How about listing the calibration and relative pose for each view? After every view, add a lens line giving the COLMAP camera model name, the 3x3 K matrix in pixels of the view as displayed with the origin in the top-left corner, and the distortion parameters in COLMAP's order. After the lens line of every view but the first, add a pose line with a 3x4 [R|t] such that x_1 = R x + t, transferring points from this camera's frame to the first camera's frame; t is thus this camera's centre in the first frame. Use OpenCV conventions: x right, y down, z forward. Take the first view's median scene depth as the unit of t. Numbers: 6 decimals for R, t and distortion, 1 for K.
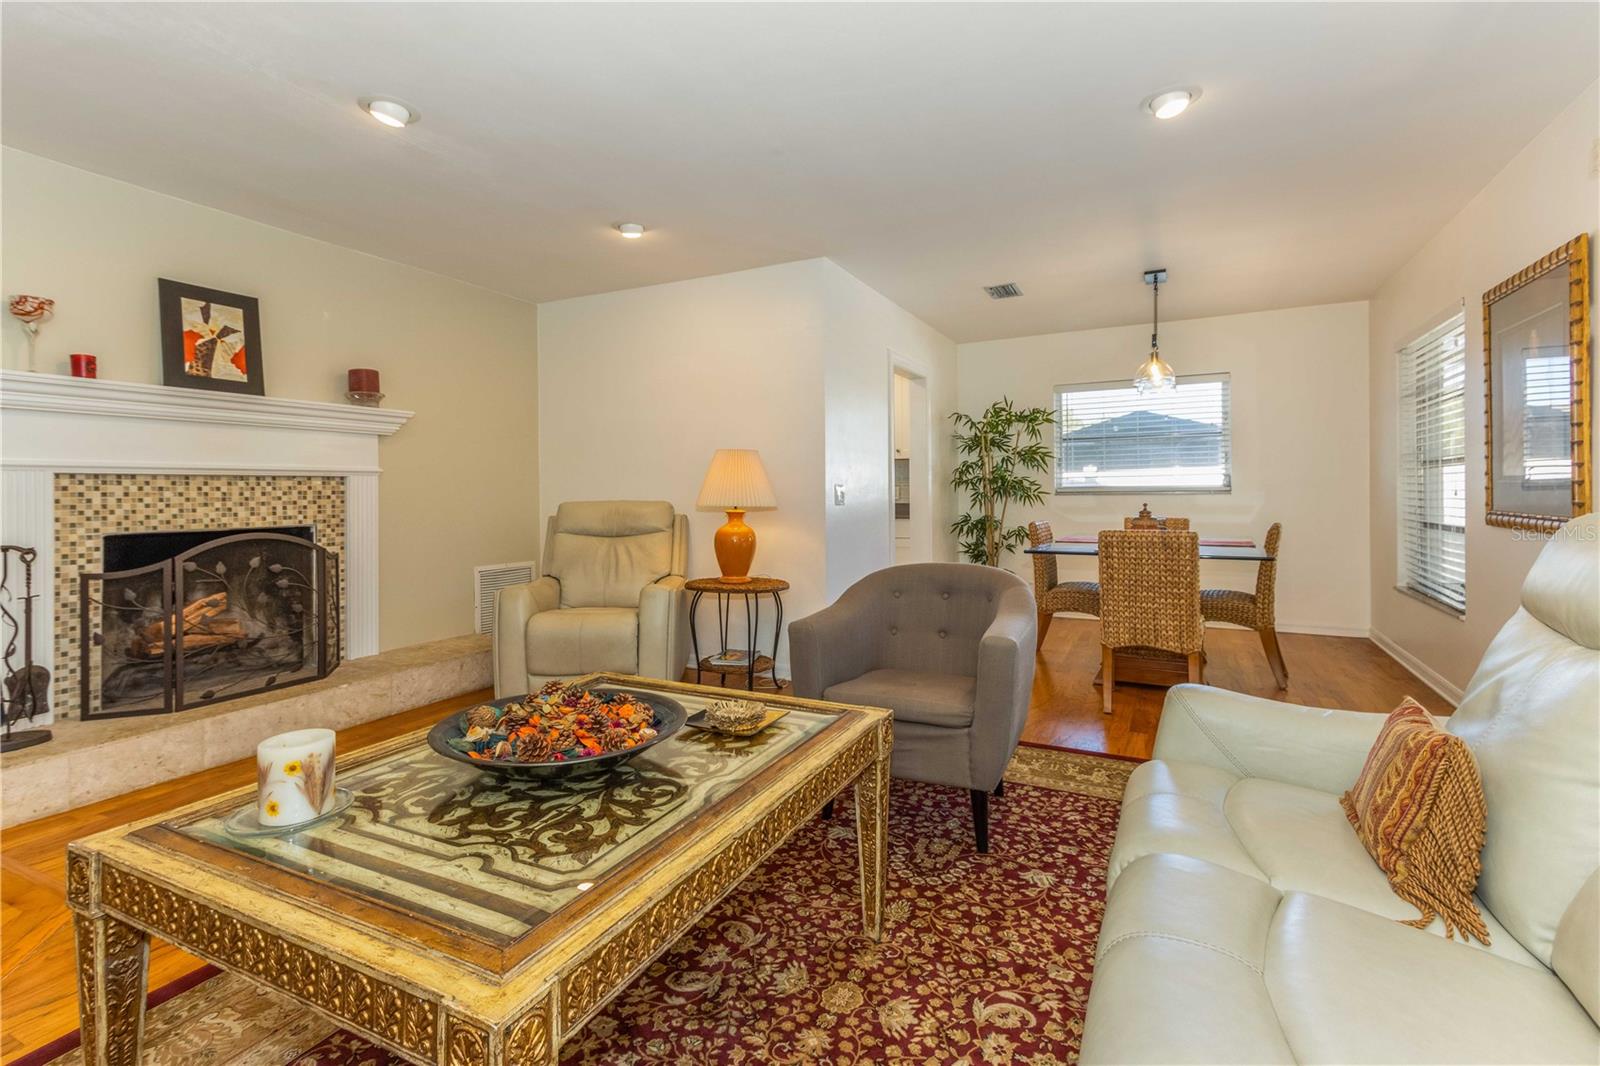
lens RADIAL K [[751.1, 0, 796.4], [0, 751.1, 493.8], [0, 0, 1]] dist [0.000302, 0.002409]
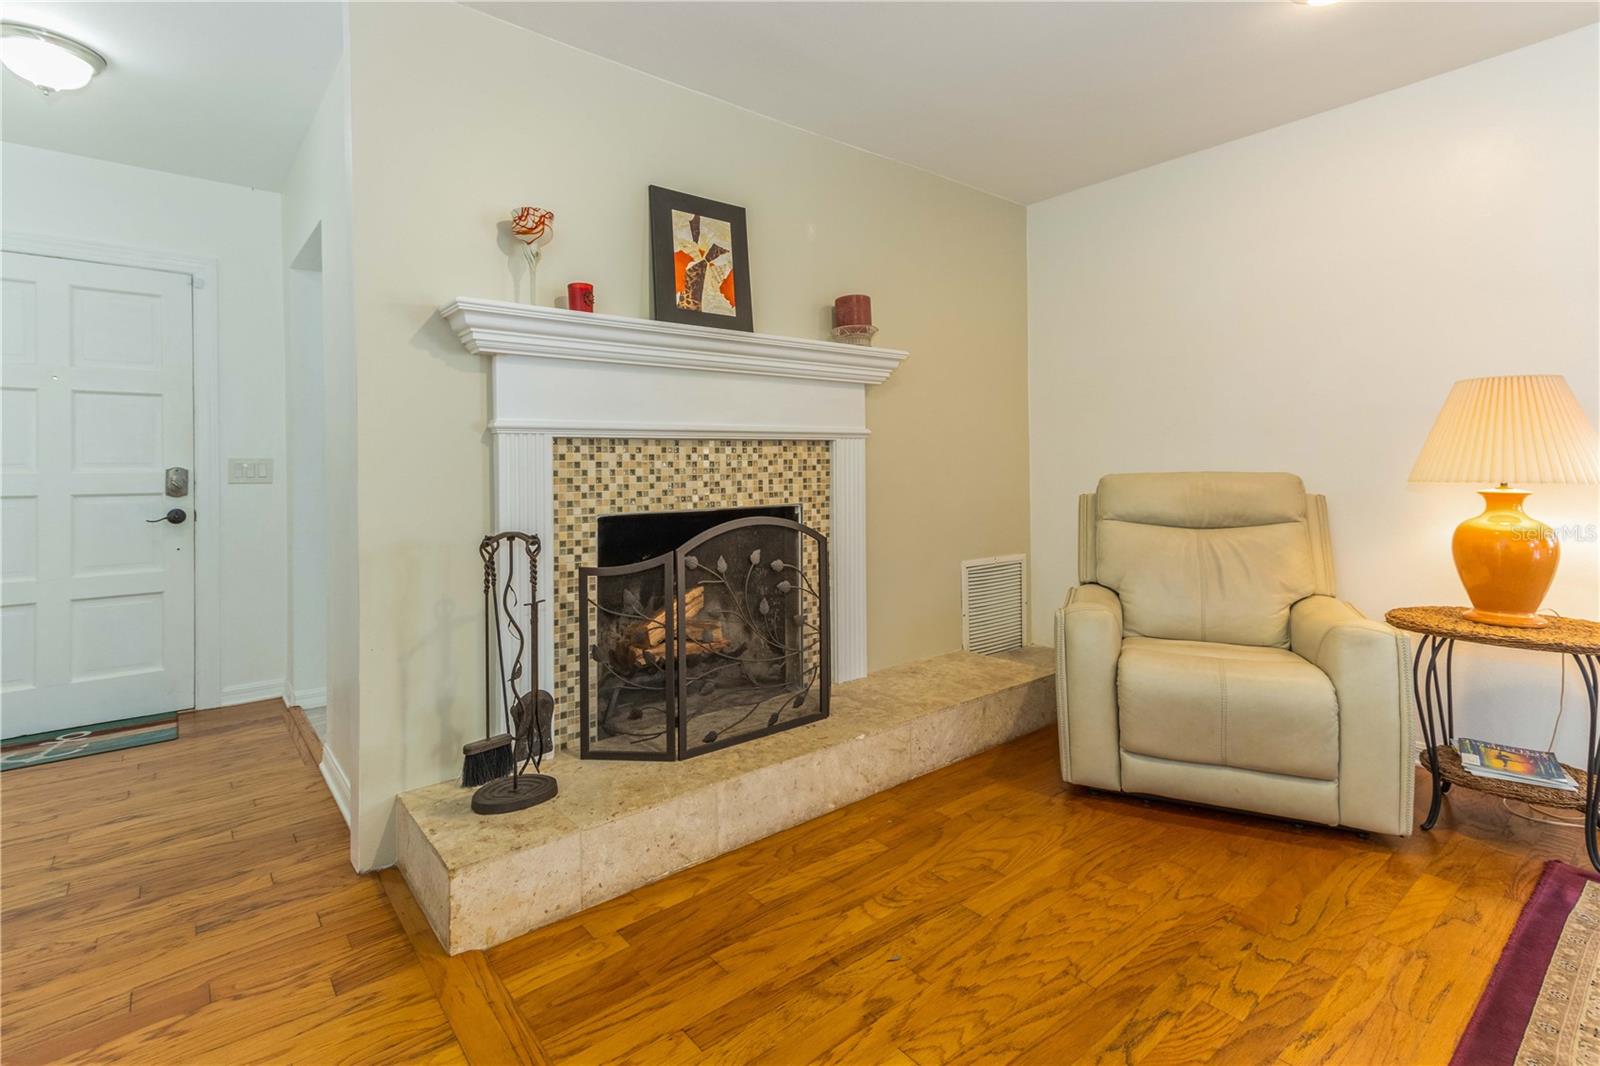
lens RADIAL K [[751.1, 0, 768.3], [0, 751.1, 463.6], [0, 0, 1]] dist [0.000302, 0.002409]
pose [[0.899425, -0.006725, -0.437024, -0.391002], [0.005673, 0.999977, -0.003712, 0.003438], [0.437038, 0.000859, 0.899442, 0.348488]]
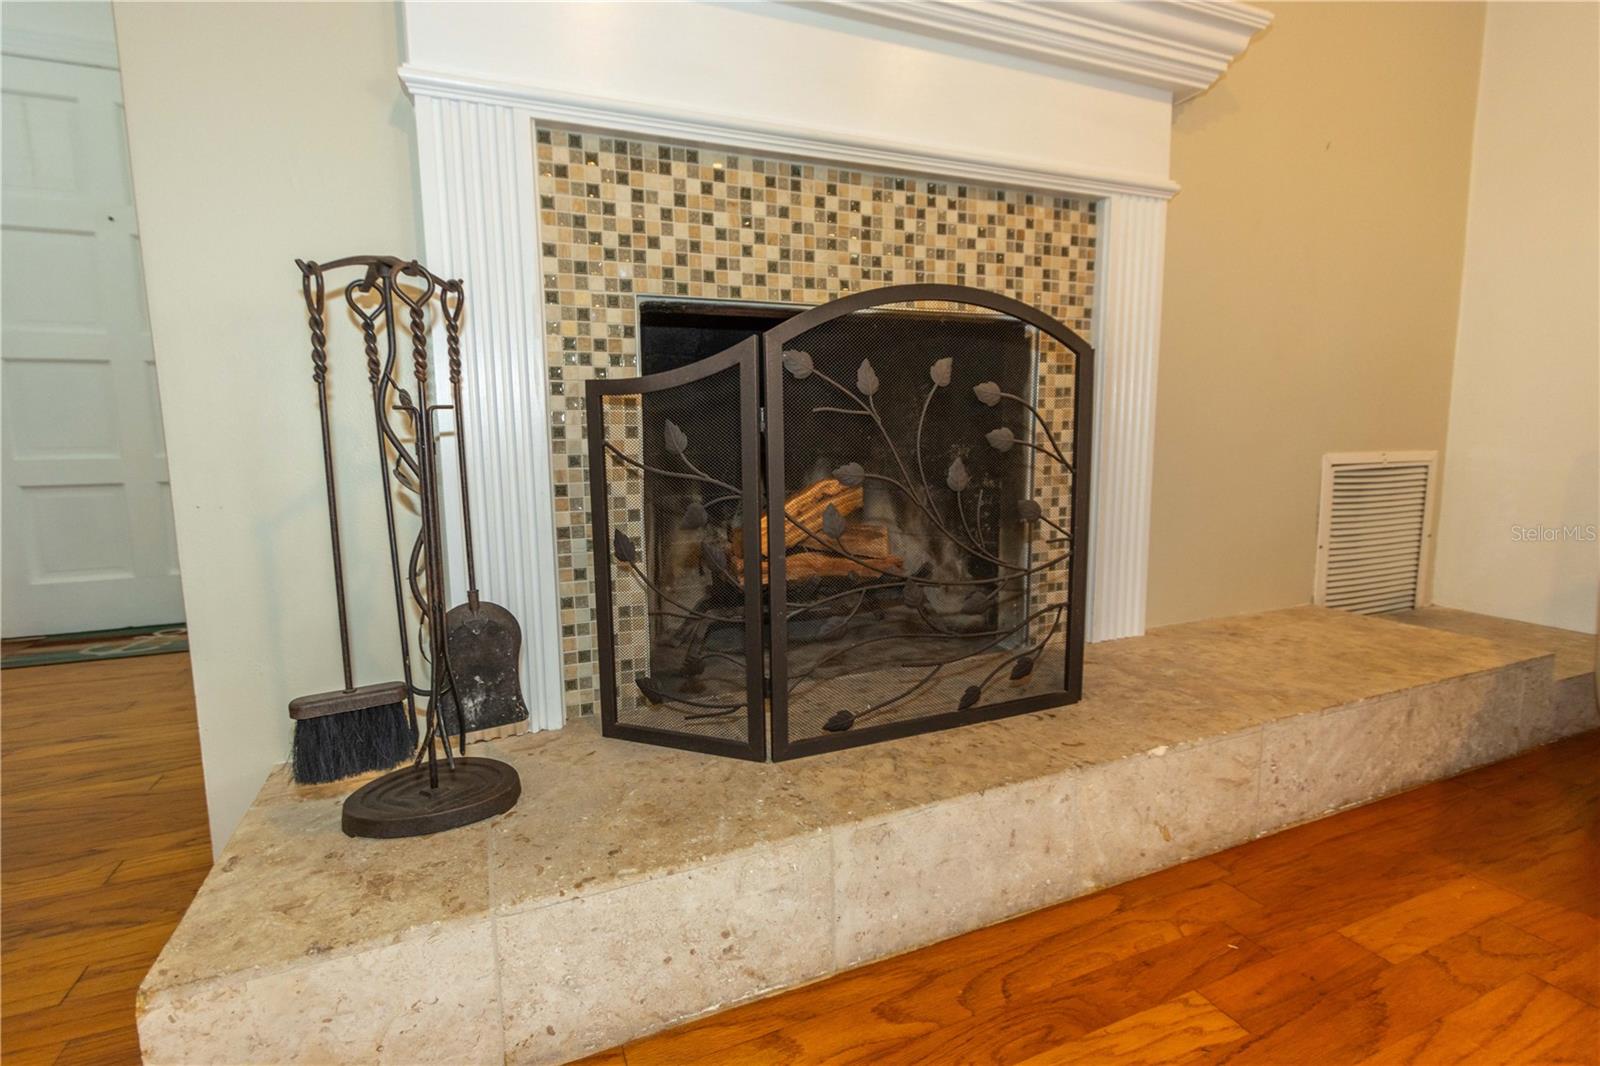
lens RADIAL K [[751.1, 0, 779.0], [0, 751.1, 517.8], [0, 0, 1]] dist [0.000302, 0.002409]
pose [[0.753156, 0.070814, -0.654019, -0.543694], [0.007273, 0.993232, 0.115917, 0.118666], [0.657802, -0.092060, 0.747544, 0.680001]]
